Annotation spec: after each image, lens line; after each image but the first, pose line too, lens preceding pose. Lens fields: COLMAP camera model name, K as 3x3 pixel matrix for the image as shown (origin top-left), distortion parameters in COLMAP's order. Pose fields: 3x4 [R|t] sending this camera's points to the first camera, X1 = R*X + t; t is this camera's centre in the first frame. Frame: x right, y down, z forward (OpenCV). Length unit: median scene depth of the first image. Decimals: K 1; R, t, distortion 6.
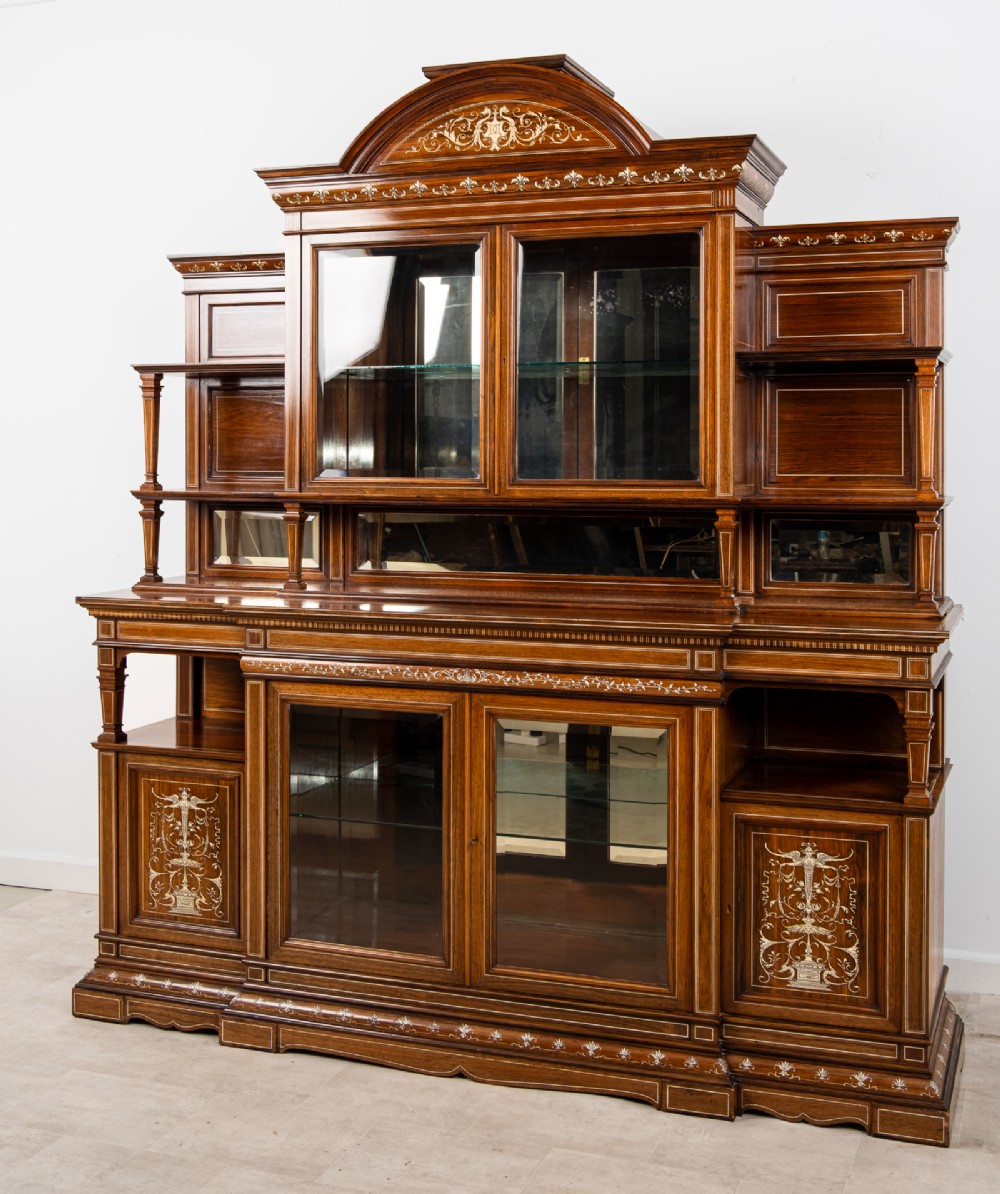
lens RADIAL K [[1483.3, 0, 532.3], [0, 1483.3, 457.2], [0, 0, 1]] dist [-0.043709, 0.000000]
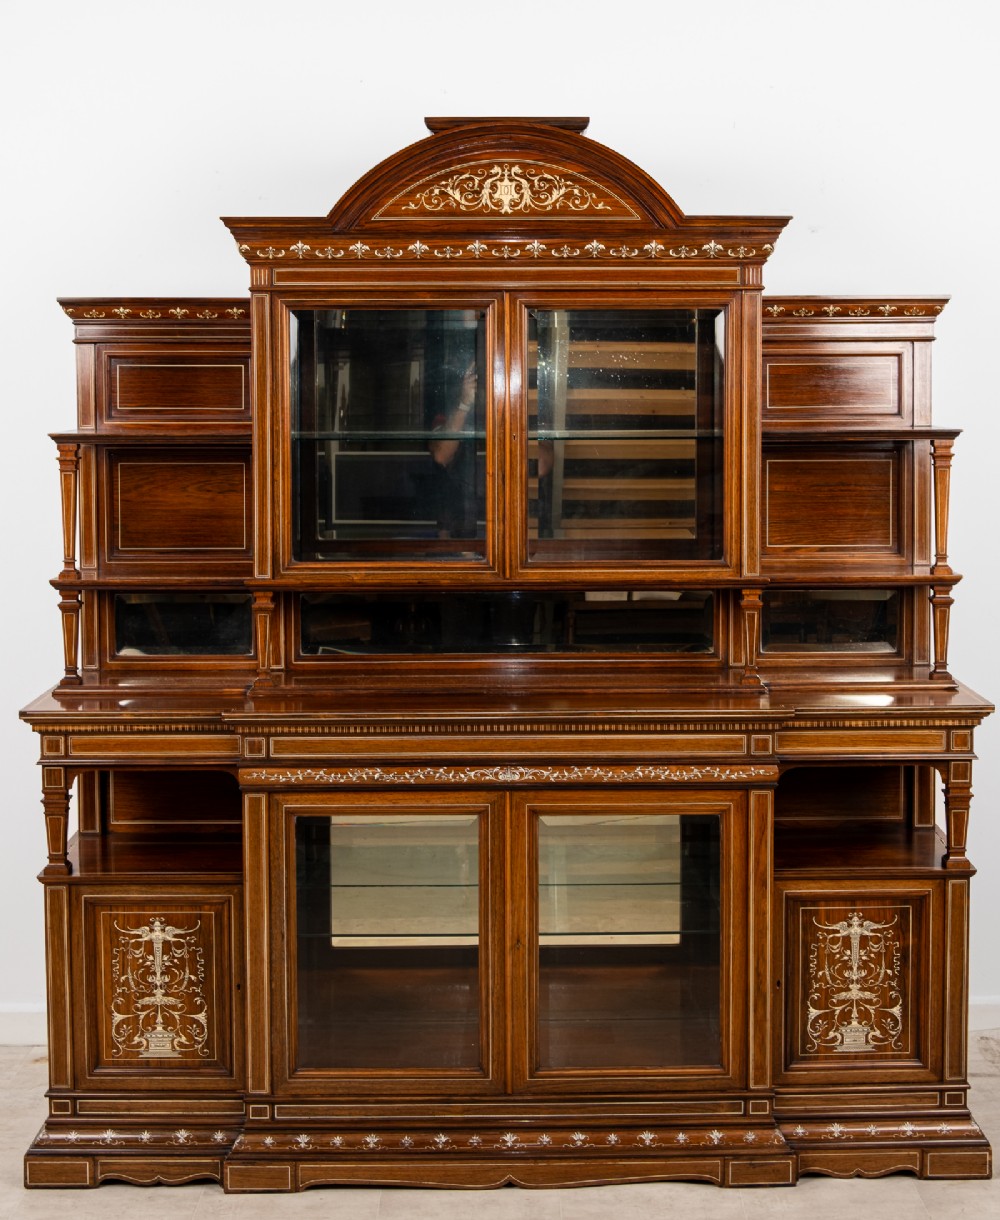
lens RADIAL K [[1917.1, 0, 522.6], [0, 1917.1, 468.9], [0, 0, 1]] dist [-0.067826, 0.000000]
pose [[0.938986, -0.020275, 0.343358, -0.436211], [0.005844, 0.999057, 0.043013, -0.097860], [-0.343906, -0.038382, 0.938219, -0.146054]]
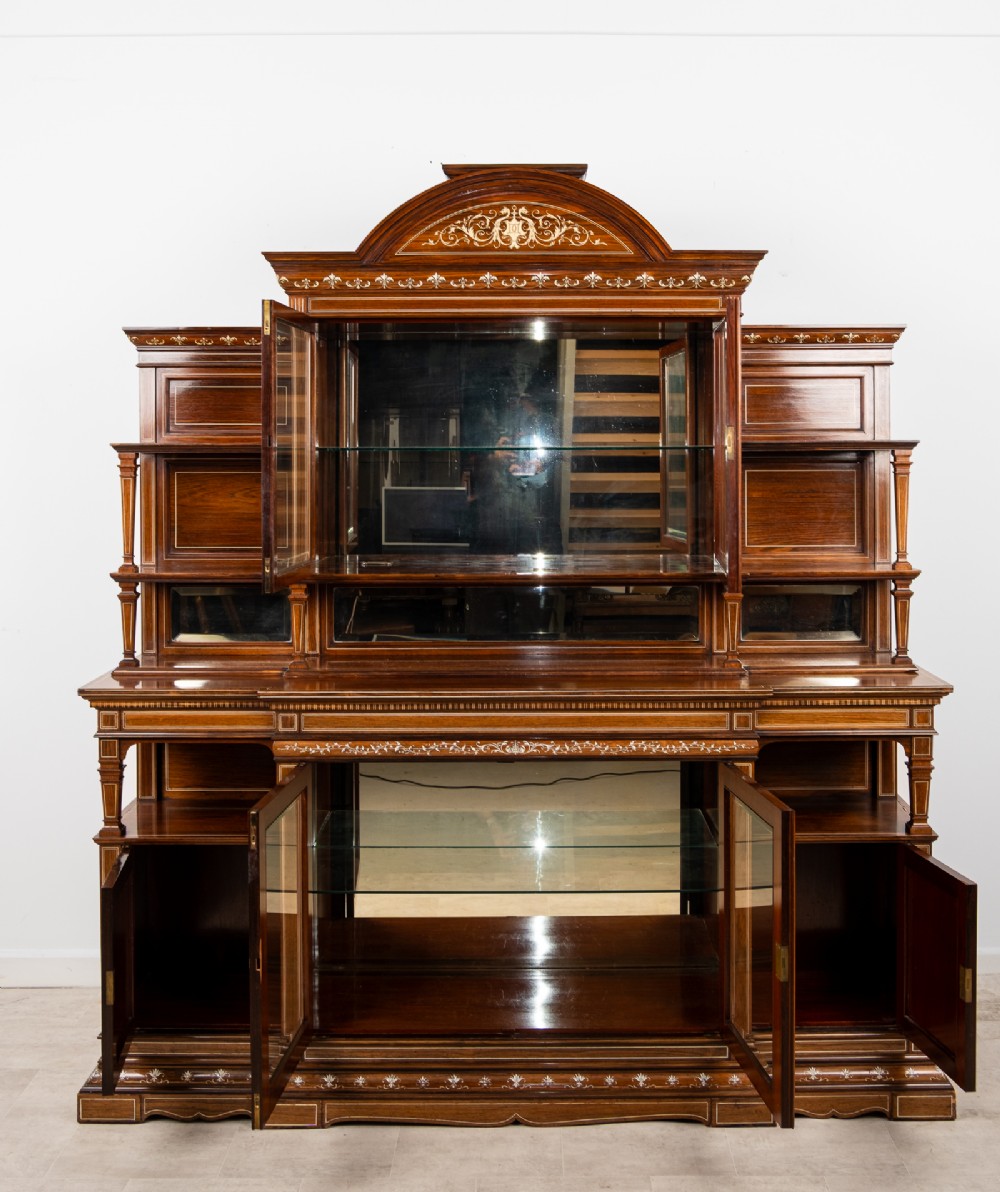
lens RADIAL K [[1480.8, 0, 518.8], [0, 1480.8, 455.4], [0, 0, 1]] dist [-0.043709, 0.000000]
pose [[0.944891, -0.006846, 0.327313, -0.371286], [0.006010, 0.999976, 0.003567, -0.063011], [-0.327329, -0.001403, 0.944909, -0.002175]]
